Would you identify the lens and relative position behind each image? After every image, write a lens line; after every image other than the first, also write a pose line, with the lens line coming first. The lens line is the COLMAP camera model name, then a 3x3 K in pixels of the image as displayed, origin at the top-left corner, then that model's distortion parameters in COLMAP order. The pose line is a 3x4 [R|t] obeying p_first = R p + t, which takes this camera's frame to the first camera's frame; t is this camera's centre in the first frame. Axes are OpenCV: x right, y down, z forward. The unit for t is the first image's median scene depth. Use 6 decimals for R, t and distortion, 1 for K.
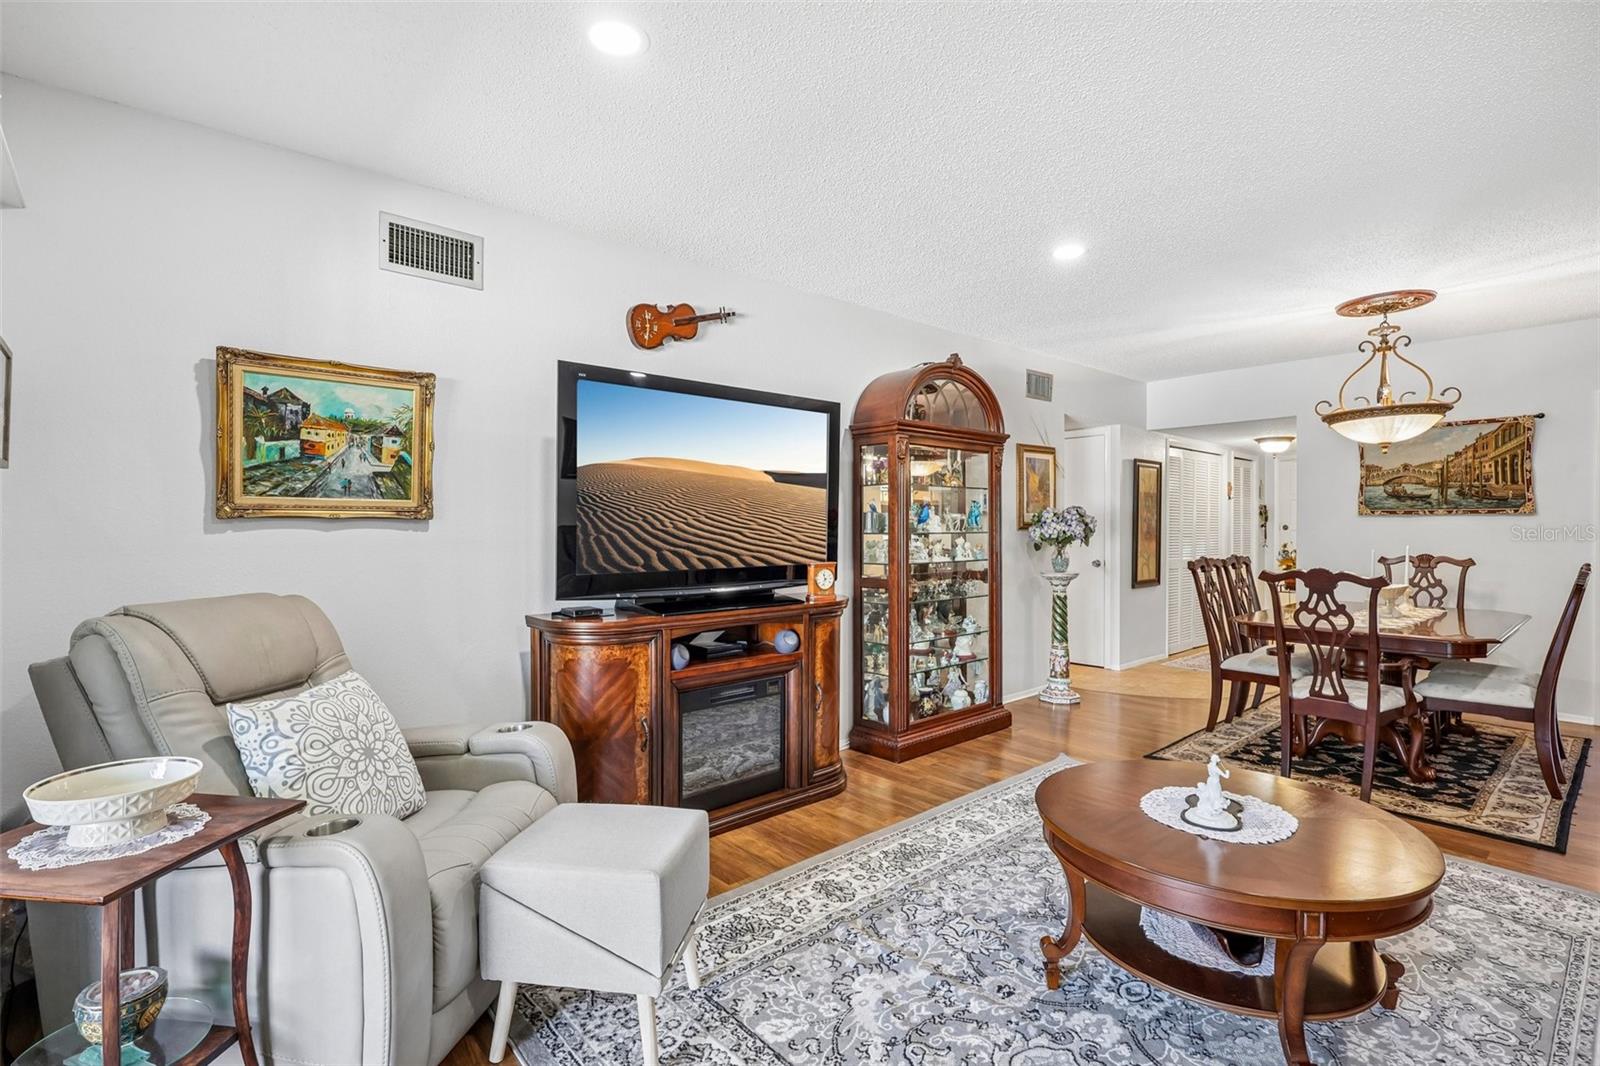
lens RADIAL K [[753.5, 0, 800.0], [0, 753.5, 533.0], [0, 0, 1]] dist [-0.000128, 0.000779]
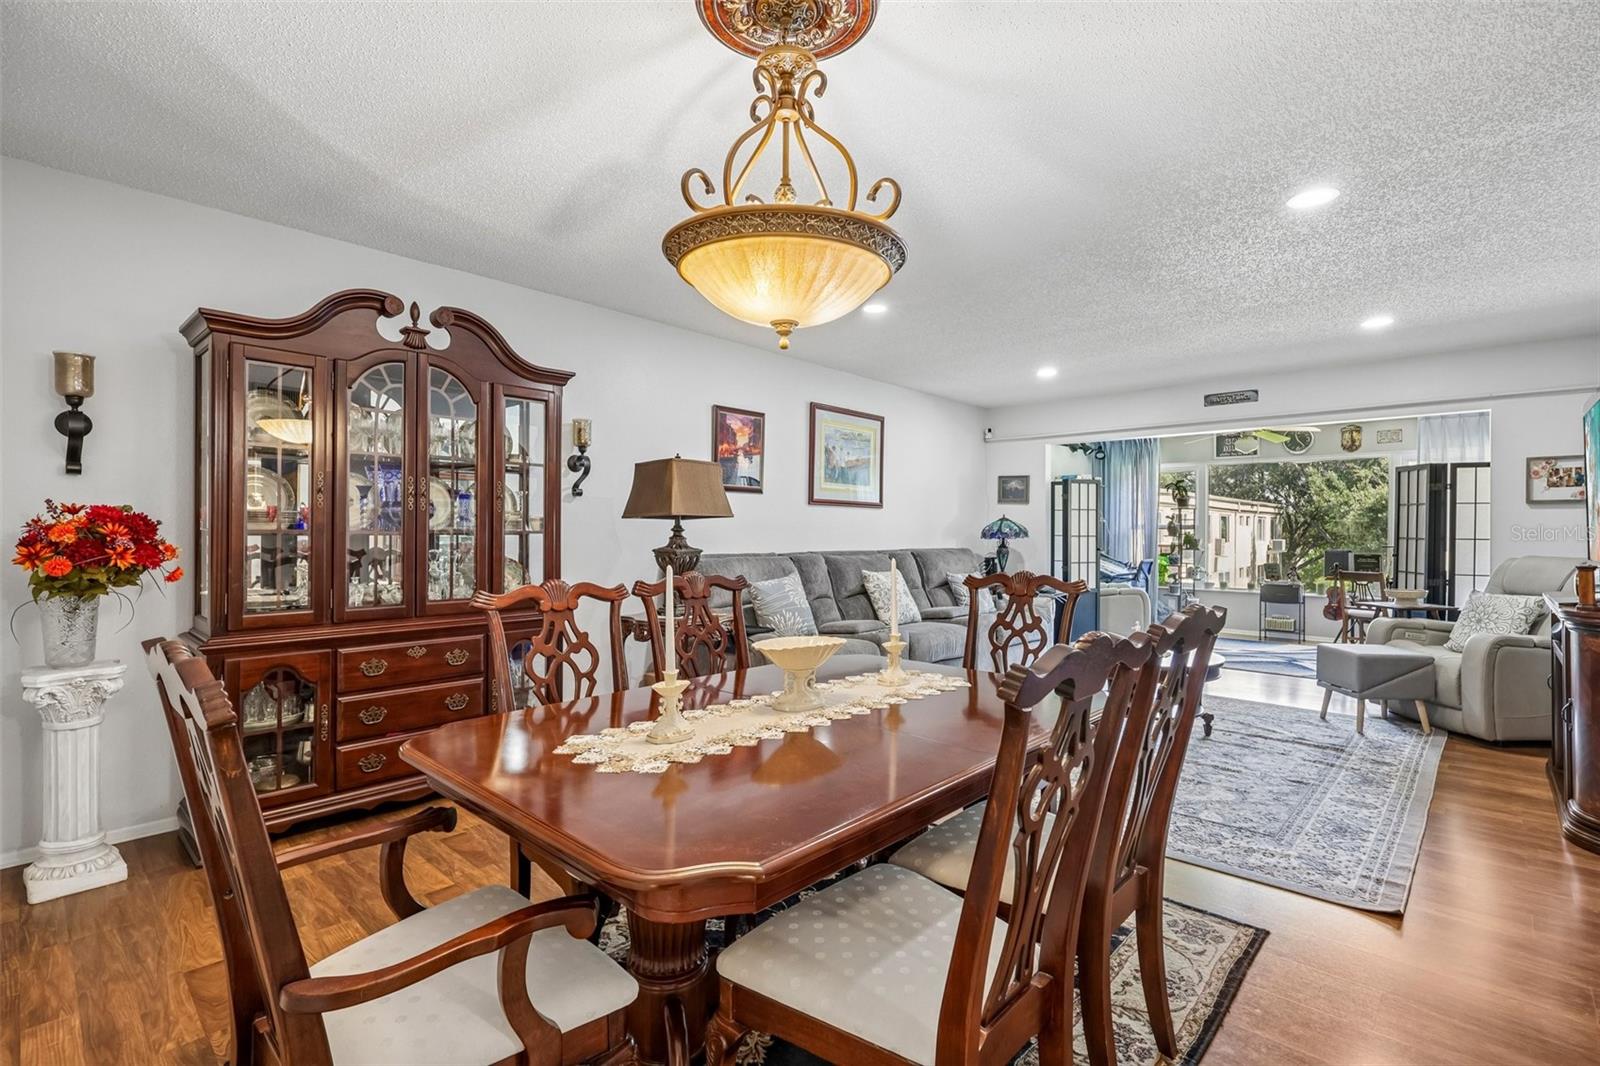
lens RADIAL K [[738.1, 0, 798.6], [0, 738.1, 529.7], [0, 0, 1]] dist [-0.003868, 0.000724]
pose [[-0.996130, -0.002731, -0.087850, 0.759123], [-0.003819, 0.999918, 0.012219, -0.006570], [0.087810, 0.012507, -0.996059, 1.343058]]
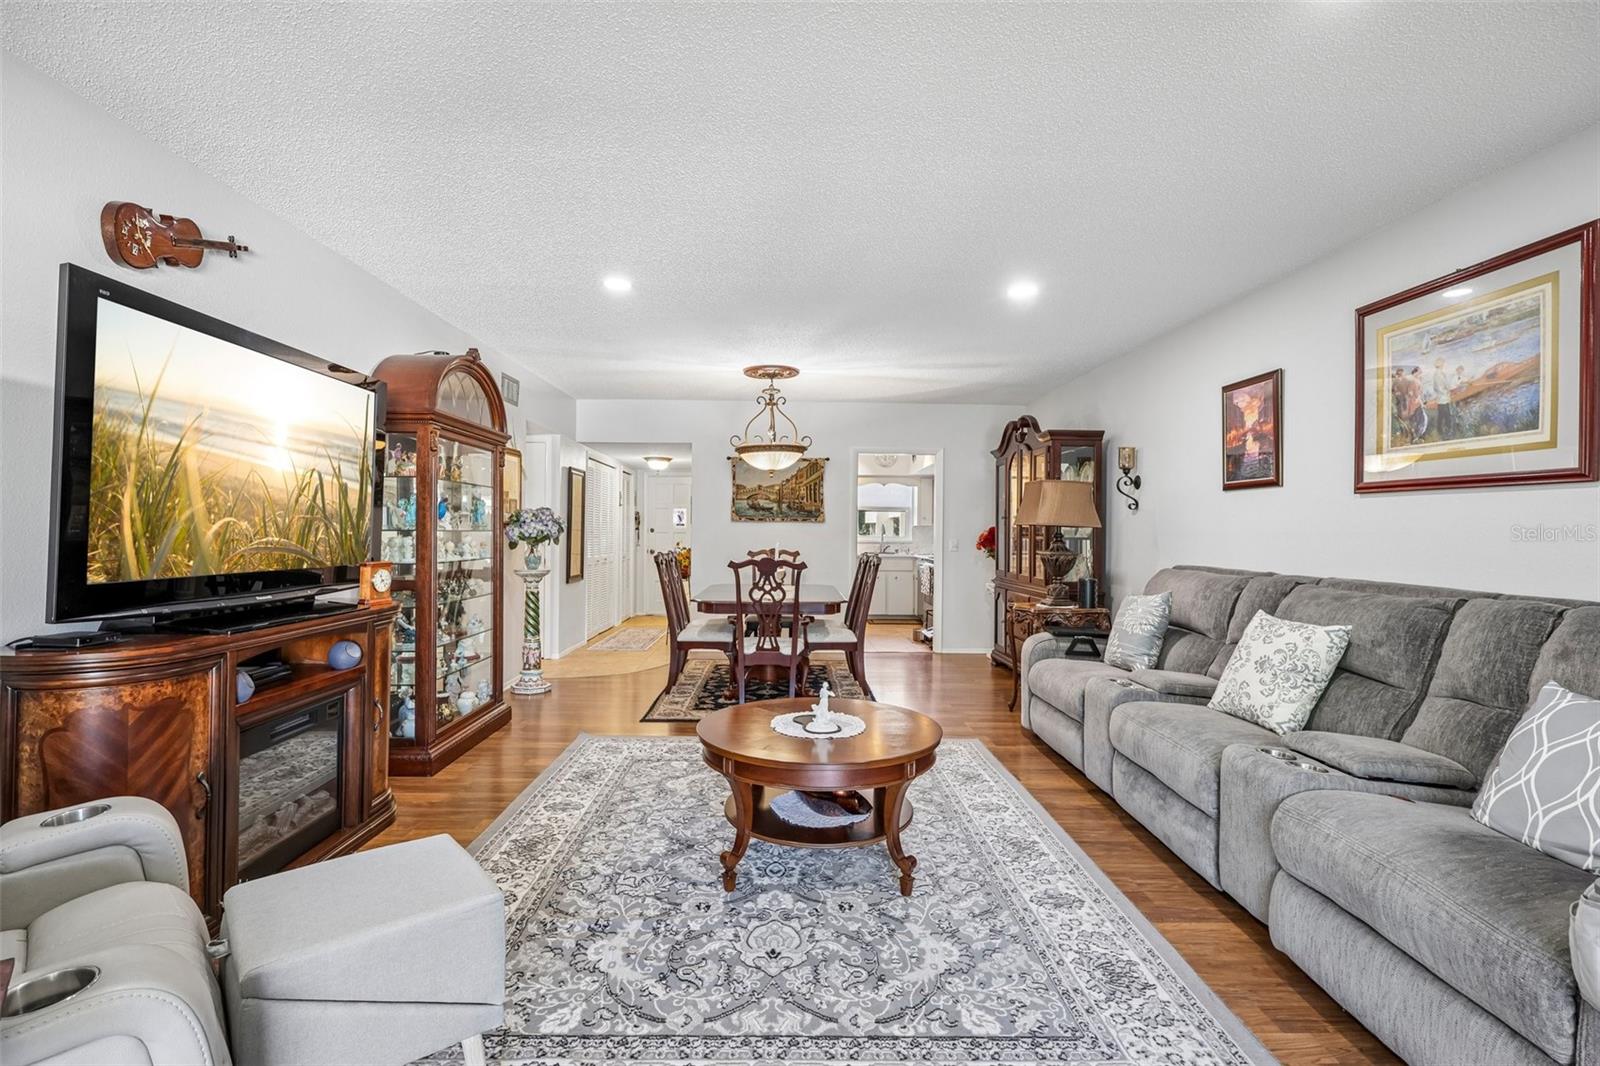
lens RADIAL K [[739.9, 0, 796.8], [0, 739.9, 531.2], [0, 0, 1]] dist [-0.001065, 0.000037]
pose [[0.652169, 0.007512, 0.758036, -0.234742], [-0.001593, 0.999962, -0.008538, 0.007654], [-0.758072, 0.004361, 0.652156, 0.049929]]
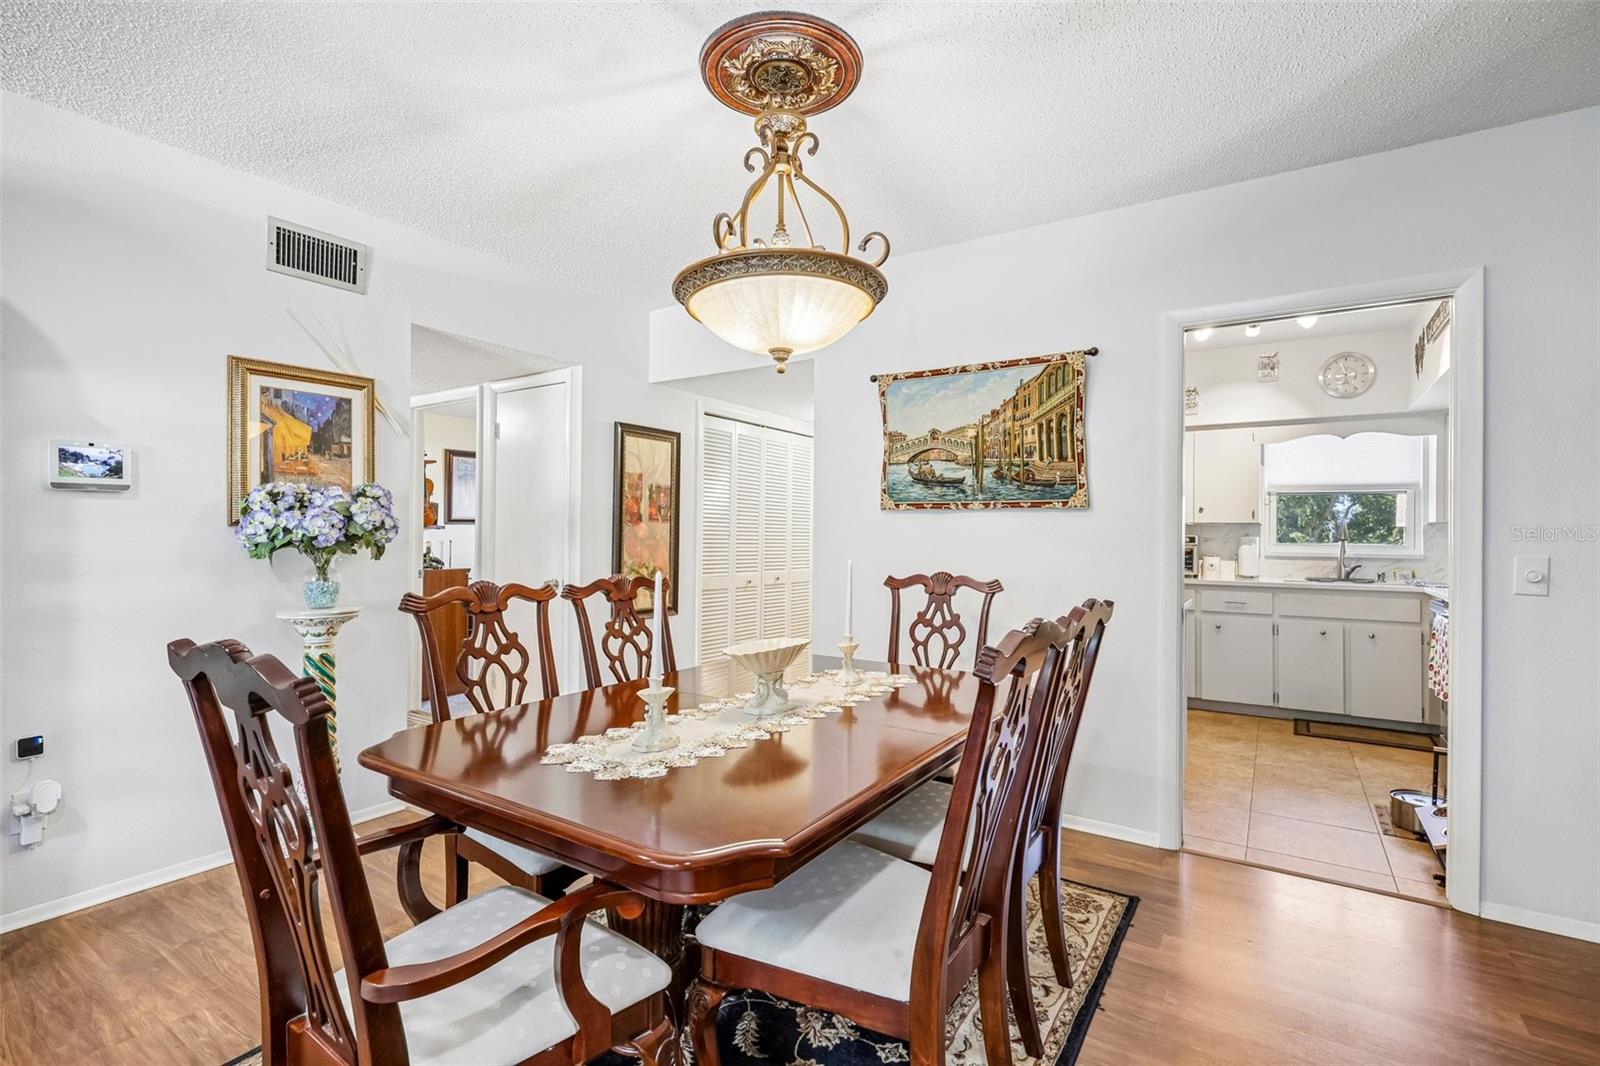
lens RADIAL K [[738.1, 0, 798.6], [0, 738.1, 529.7], [0, 0, 1]] dist [-0.003868, 0.000724]
pose [[0.966518, 0.010779, 0.256372, 0.621313], [-0.006816, 0.999843, -0.016342, 0.004456], [-0.256508, 0.014047, 0.966440, 0.497208]]
